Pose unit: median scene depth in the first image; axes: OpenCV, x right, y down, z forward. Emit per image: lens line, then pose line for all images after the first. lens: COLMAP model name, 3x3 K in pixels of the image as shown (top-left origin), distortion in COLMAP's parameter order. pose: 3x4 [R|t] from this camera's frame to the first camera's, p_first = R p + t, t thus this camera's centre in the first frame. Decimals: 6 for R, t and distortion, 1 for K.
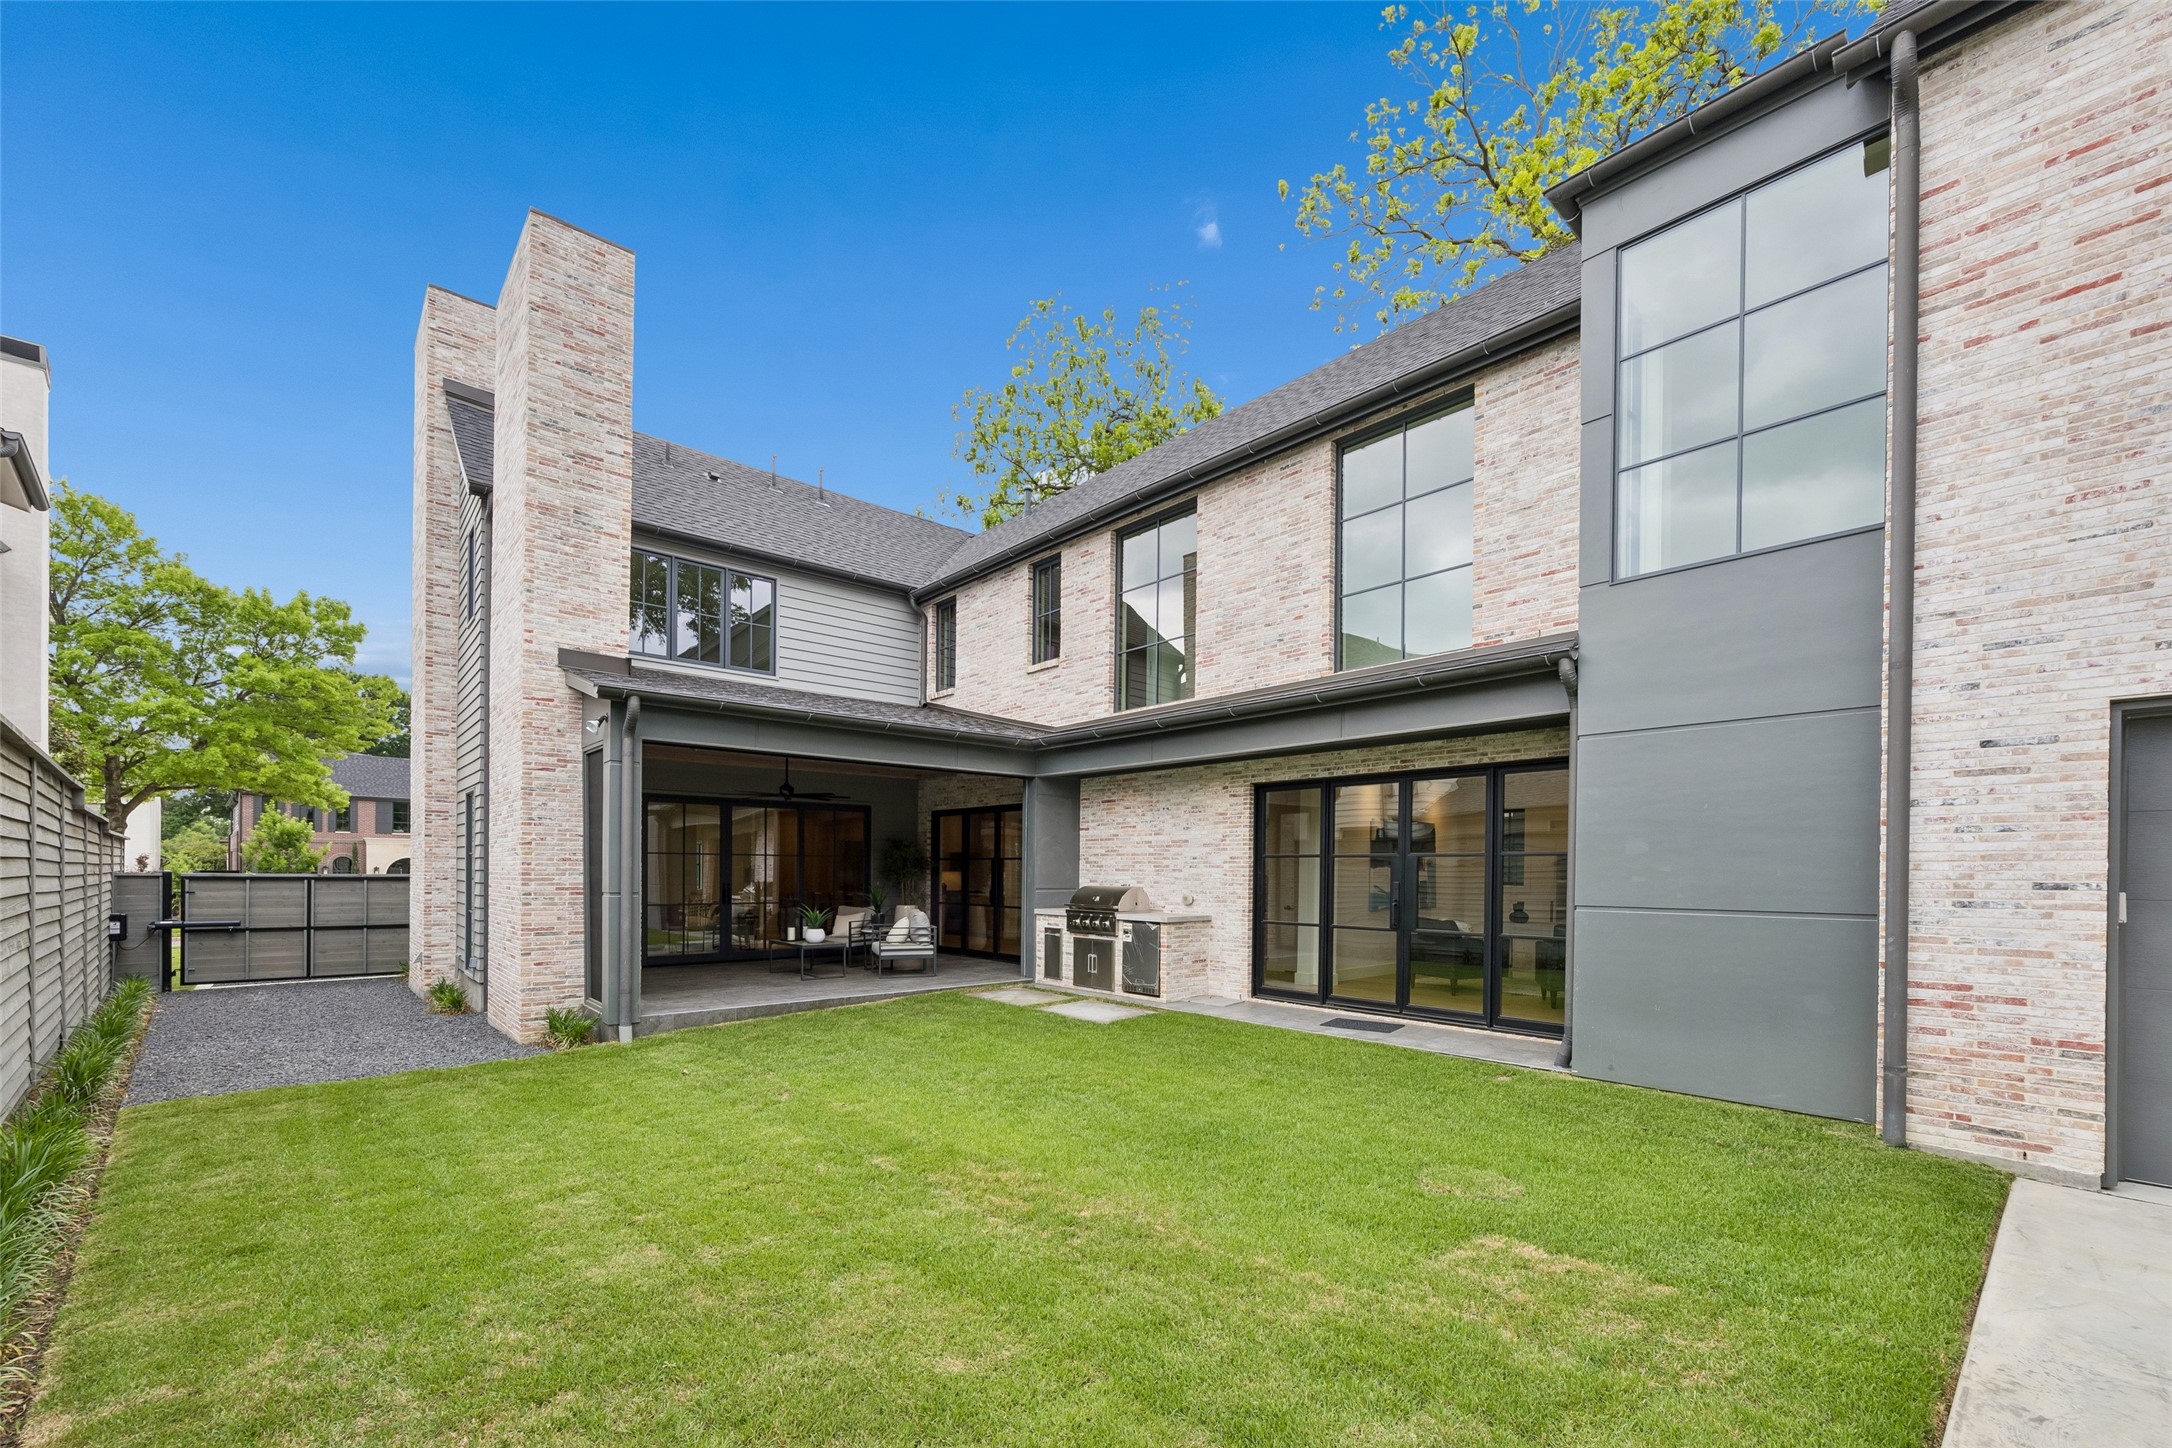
lens RADIAL K [[886.9, 0, 1086.0], [0, 886.9, 724.0], [0, 0, 1]] dist [-0.002823, -0.000246]
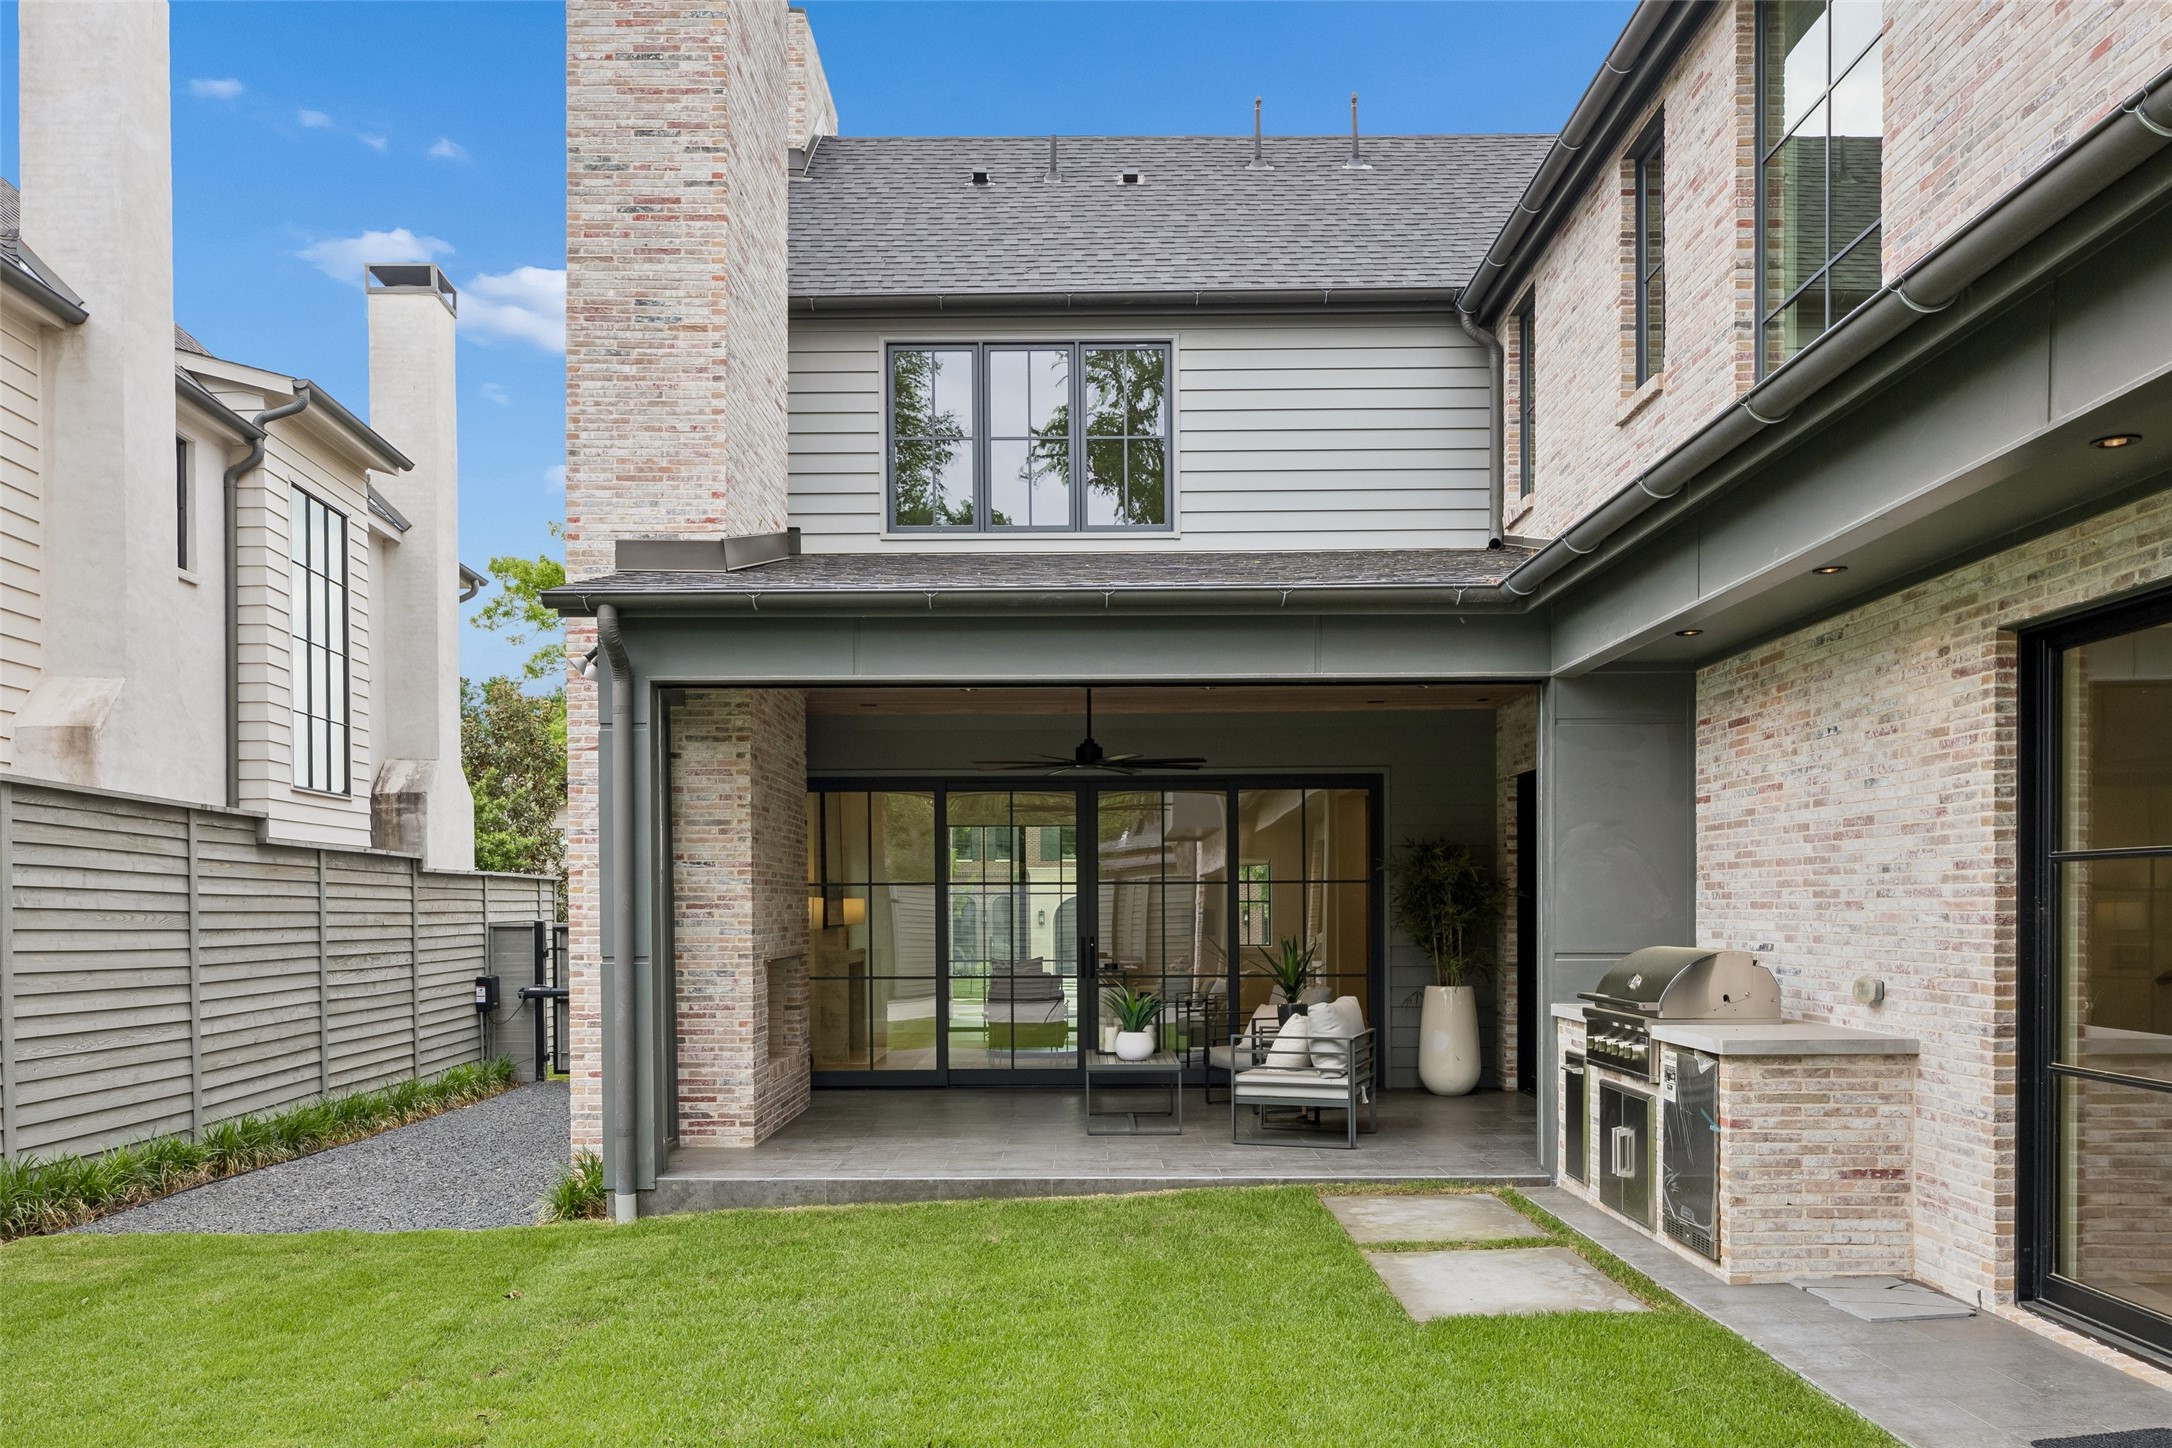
lens RADIAL K [[1690.8, 0, 1086.0], [0, 1690.8, 724.0], [0, 0, 1]] dist [-0.044833, 0.115266]
pose [[0.741946, -0.082248, -0.665396, 0.335028], [0.118263, 0.992940, 0.009133, 0.055929], [0.659947, -0.085468, 0.746435, 0.332184]]
